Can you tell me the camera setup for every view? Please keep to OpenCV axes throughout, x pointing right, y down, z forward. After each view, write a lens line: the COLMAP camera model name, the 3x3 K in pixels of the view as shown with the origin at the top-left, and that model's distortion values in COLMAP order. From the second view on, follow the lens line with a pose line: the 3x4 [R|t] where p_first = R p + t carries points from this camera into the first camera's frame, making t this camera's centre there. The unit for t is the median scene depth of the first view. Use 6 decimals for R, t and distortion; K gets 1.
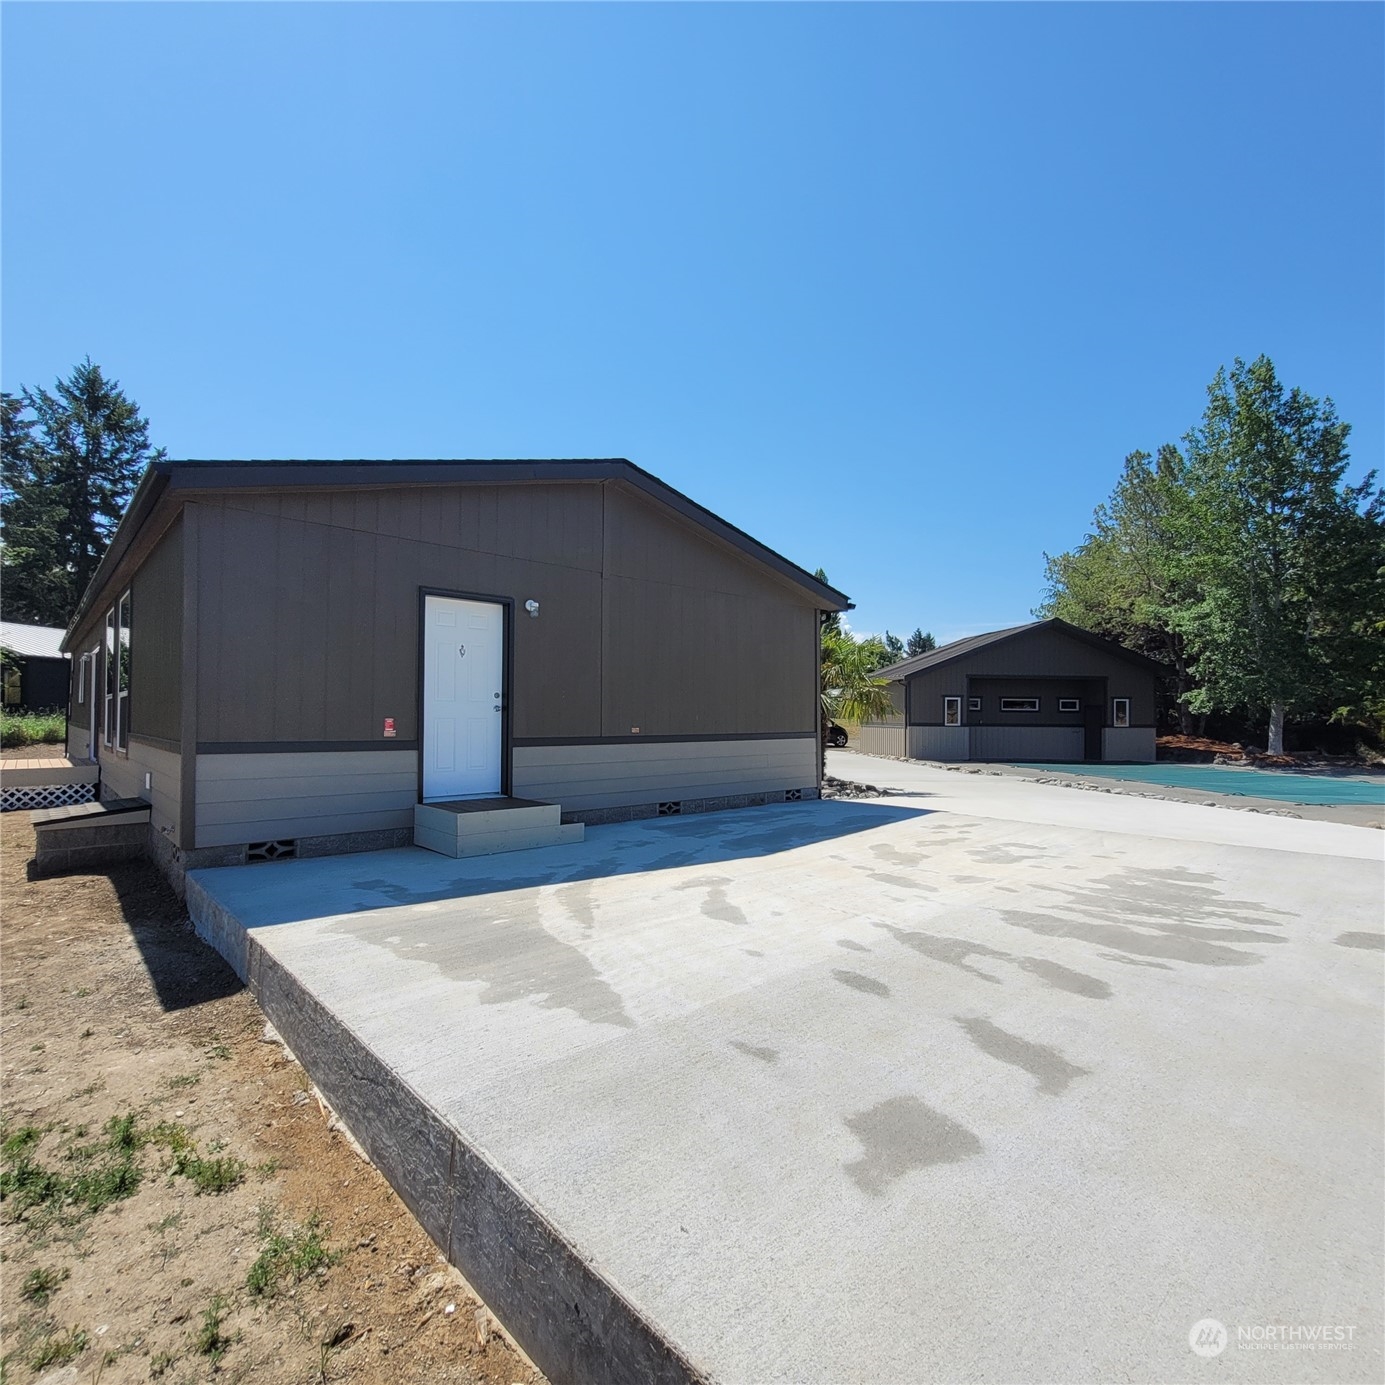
lens RADIAL K [[720.3, 0, 685.5], [0, 720.3, 688.7], [0, 0, 1]] dist [-0.000042, 0.000127]
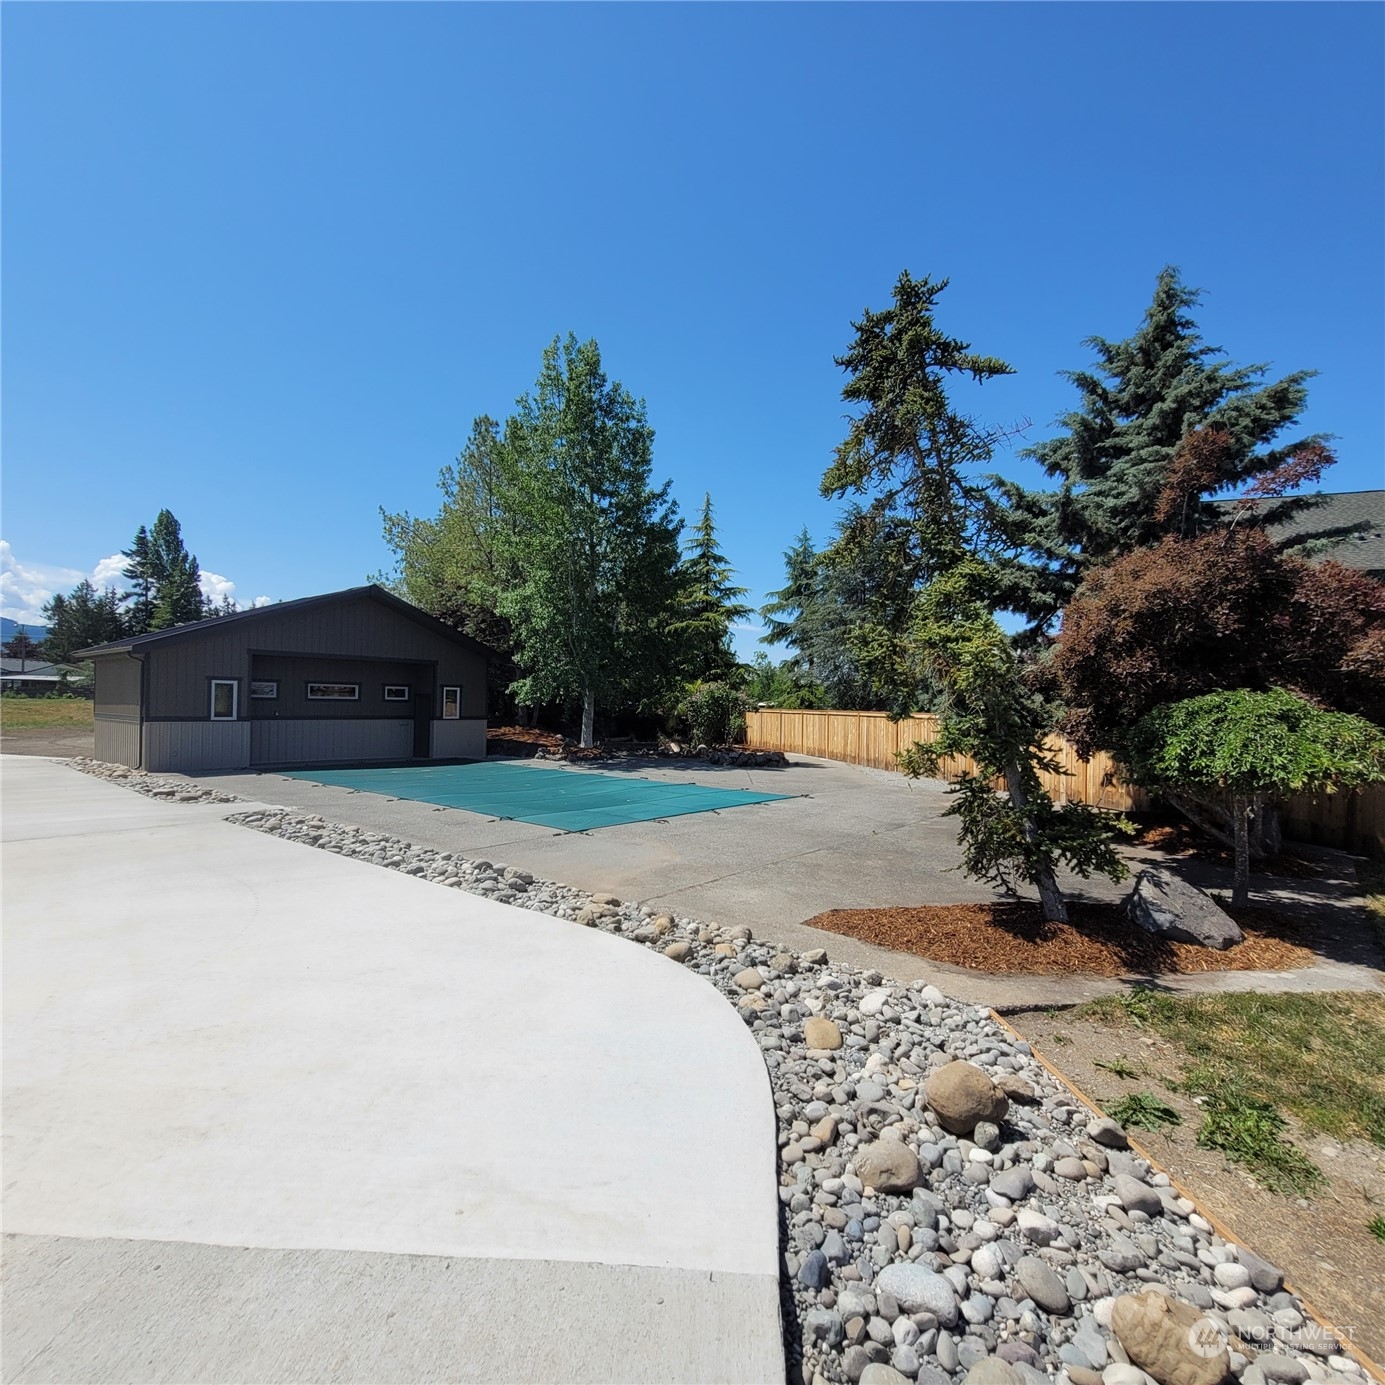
lens RADIAL K [[720.3, 0, 693.5], [0, 720.3, 695.7], [0, 0, 1]] dist [-0.000042, 0.000127]
pose [[0.712646, 0.012843, 0.701407, 0.218481], [-0.037496, 0.999101, 0.019803, -0.004433], [-0.700521, -0.040413, 0.712486, 0.185098]]
